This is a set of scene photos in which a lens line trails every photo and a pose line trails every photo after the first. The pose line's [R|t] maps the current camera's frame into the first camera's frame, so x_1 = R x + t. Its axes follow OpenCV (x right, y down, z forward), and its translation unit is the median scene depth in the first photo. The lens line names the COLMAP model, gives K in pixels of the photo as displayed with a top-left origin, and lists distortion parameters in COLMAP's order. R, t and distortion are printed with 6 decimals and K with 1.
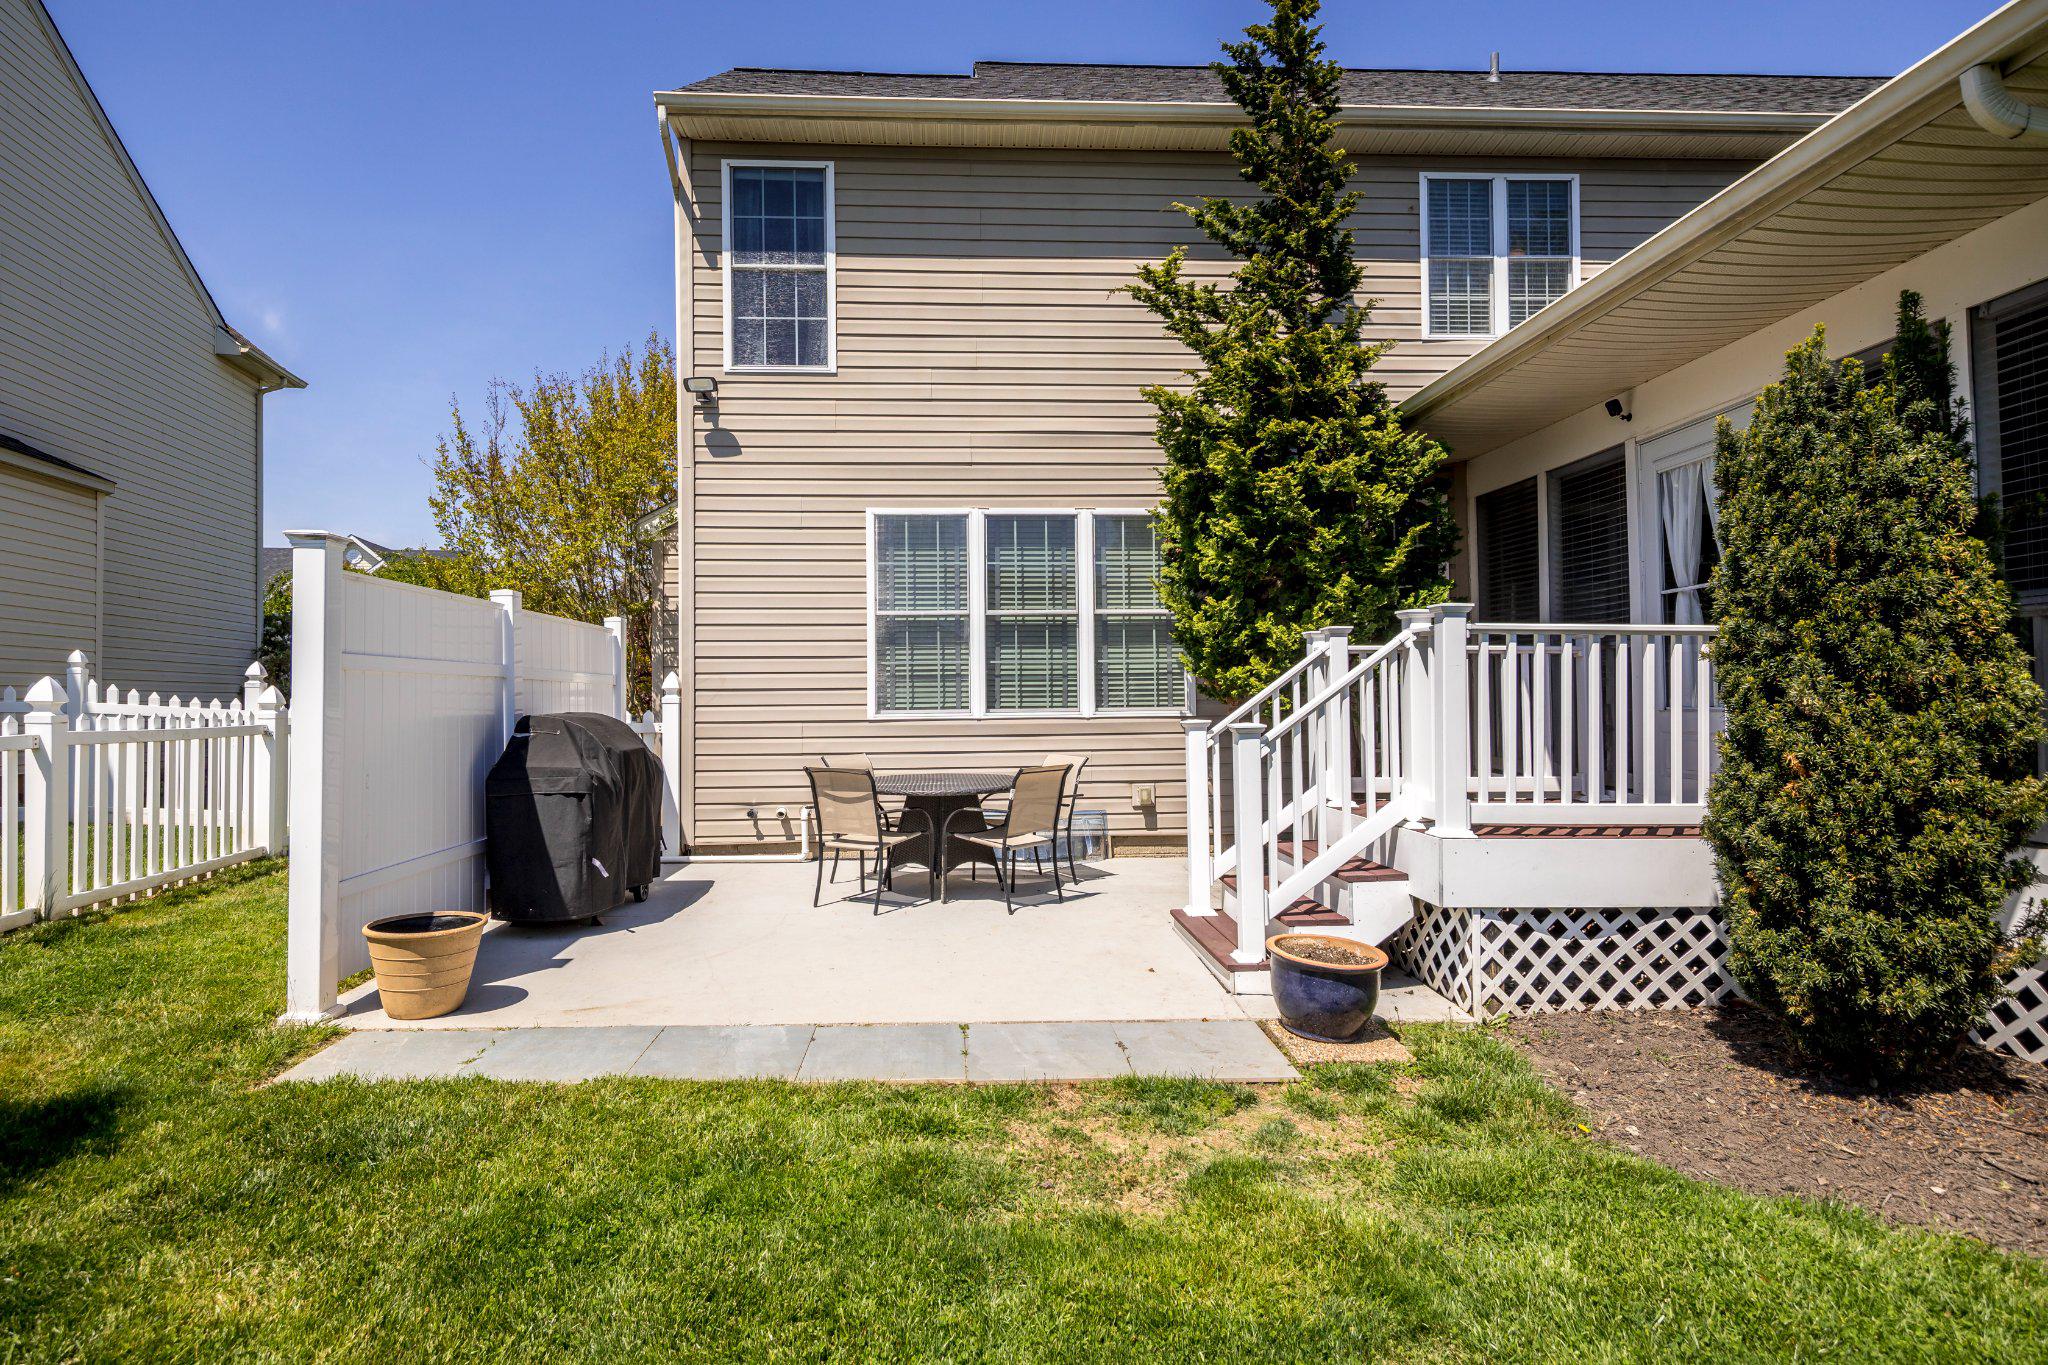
lens RADIAL K [[1119.4, 0, 1024.3], [0, 1119.4, 681.8], [0, 0, 1]] dist [0.000609, 0.000022]
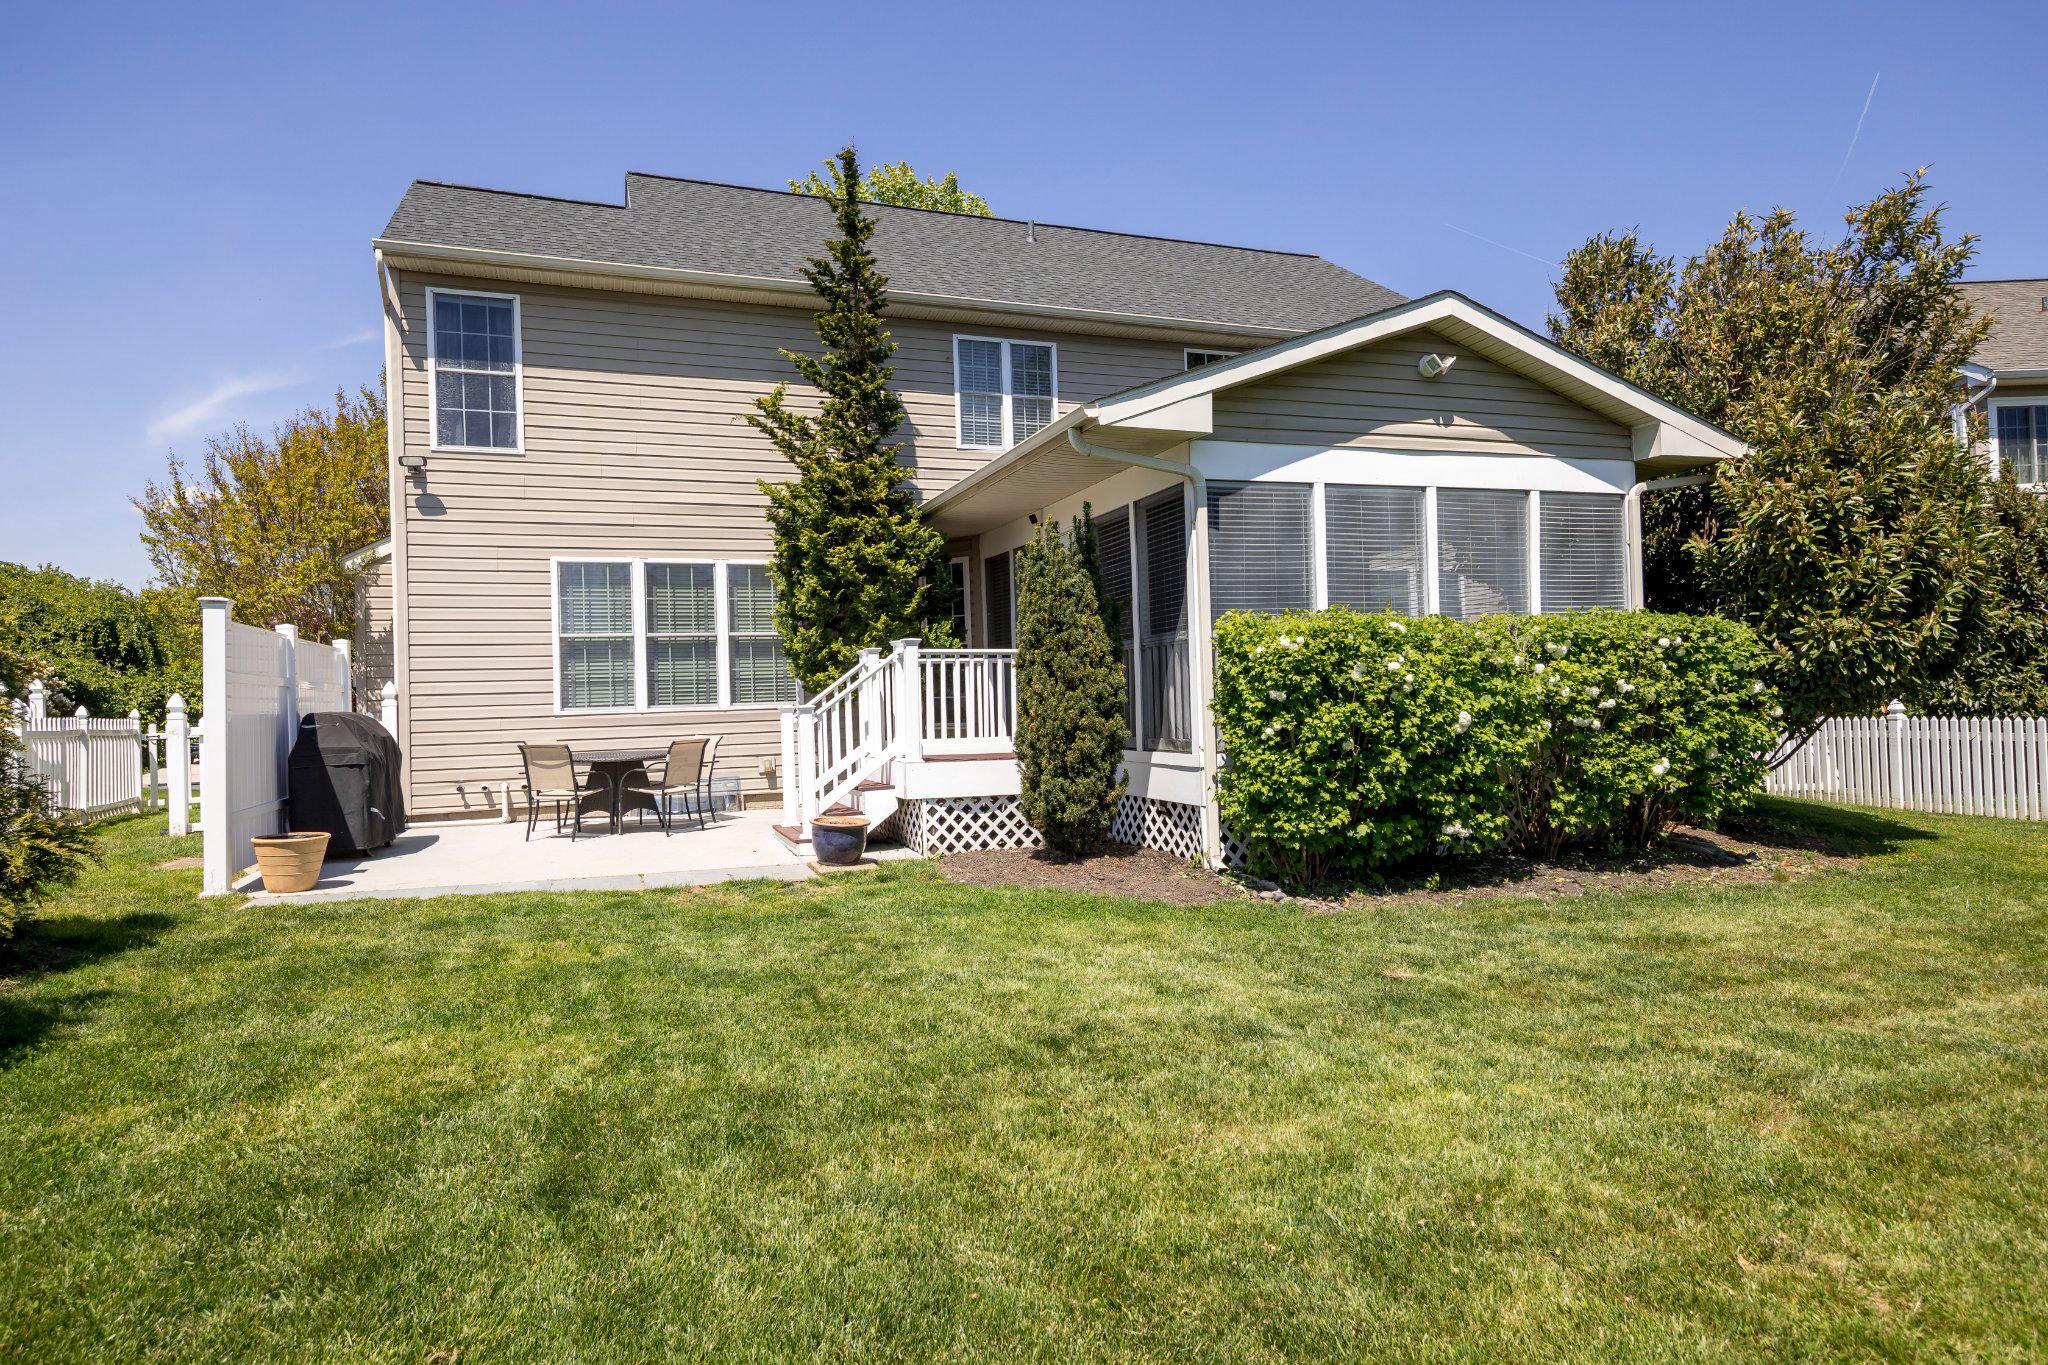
lens RADIAL K [[1155.5, 0, 1031.3], [0, 1155.5, 688.1], [0, 0, 1]] dist [0.005392, -0.000130]
pose [[0.957446, -0.015381, 0.288204, 0.009030], [0.014976, 0.999881, 0.003610, 0.005547], [-0.288225, 0.000860, 0.957562, -0.552459]]
